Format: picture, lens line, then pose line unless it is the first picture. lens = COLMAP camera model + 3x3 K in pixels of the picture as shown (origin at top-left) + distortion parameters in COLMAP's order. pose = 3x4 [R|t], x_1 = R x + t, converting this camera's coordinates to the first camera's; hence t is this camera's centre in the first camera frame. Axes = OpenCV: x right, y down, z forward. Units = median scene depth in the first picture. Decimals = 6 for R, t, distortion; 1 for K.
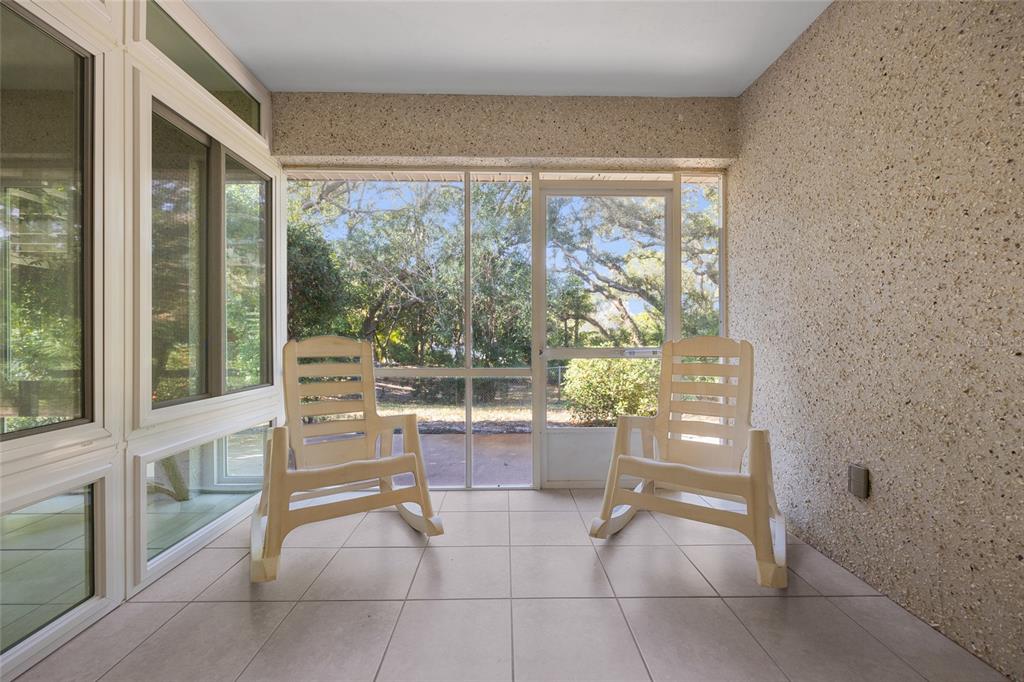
lens RADIAL K [[412.8, 0, 512.0], [0, 412.8, 341.0], [0, 0, 1]] dist [0.001502, 0.000218]
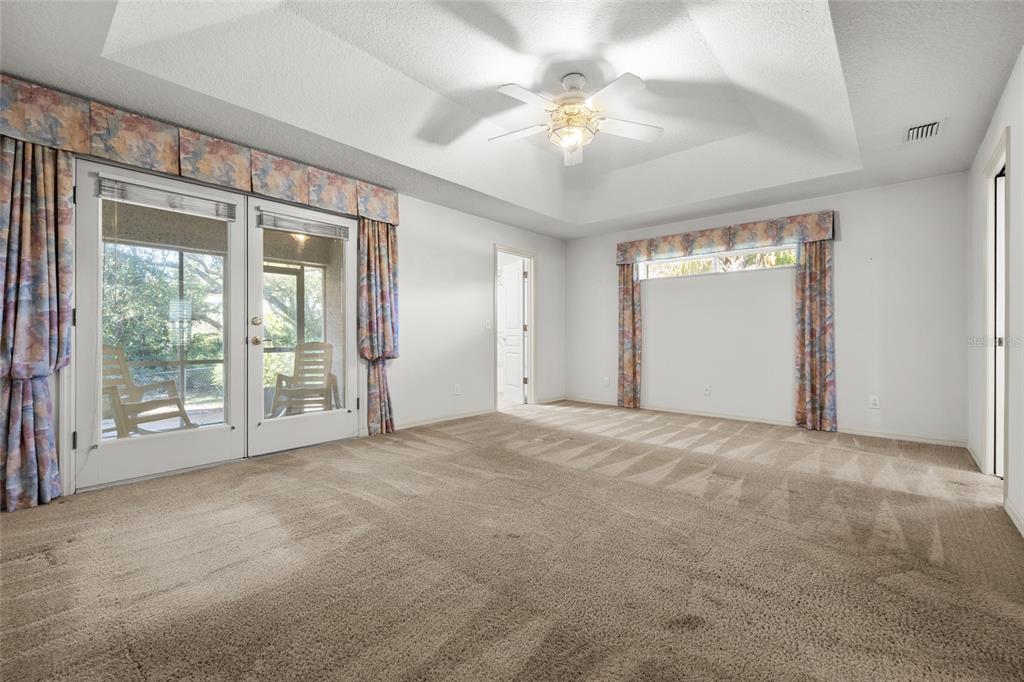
lens RADIAL K [[412.8, 0, 512.0], [0, 412.8, 341.0], [0, 0, 1]] dist [0.001502, 0.000218]
pose [[0.667890, -0.007628, 0.744221, -0.482700], [0.009462, 0.999954, 0.001757, -0.002315], [-0.744200, 0.005869, 0.667932, -1.266898]]
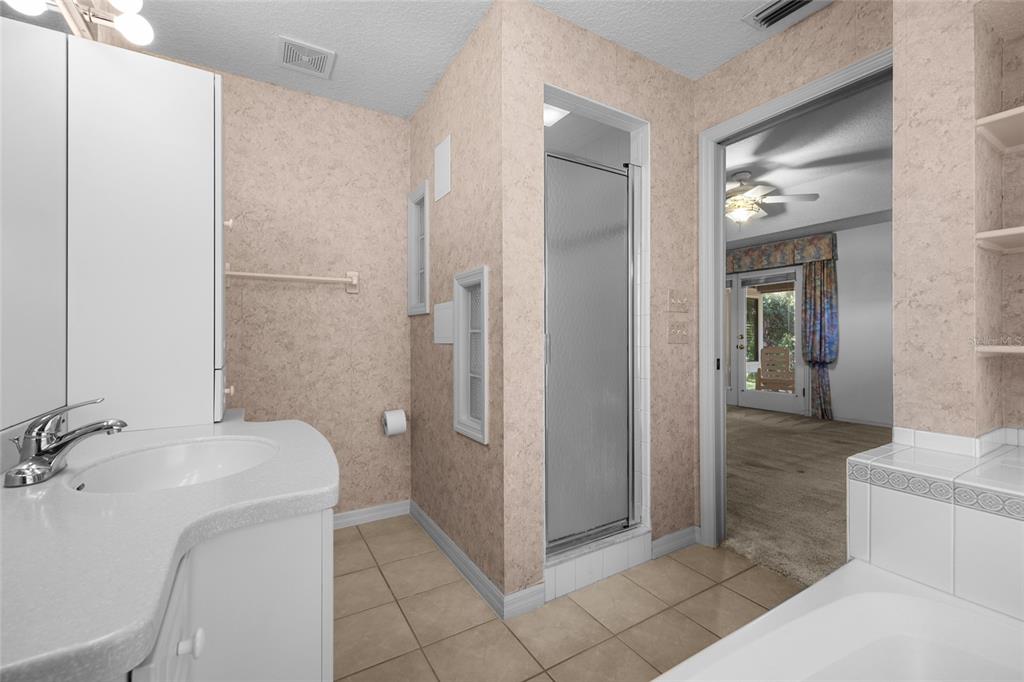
lens RADIAL K [[412.8, 0, 512.0], [0, 412.8, 341.0], [0, 0, 1]] dist [0.001502, 0.000218]
pose [[0.516706, 0.004552, -0.856151, 2.184129], [-0.005700, 0.999982, 0.001877, -0.058388], [0.856144, 0.003911, 0.516723, -2.740507]]
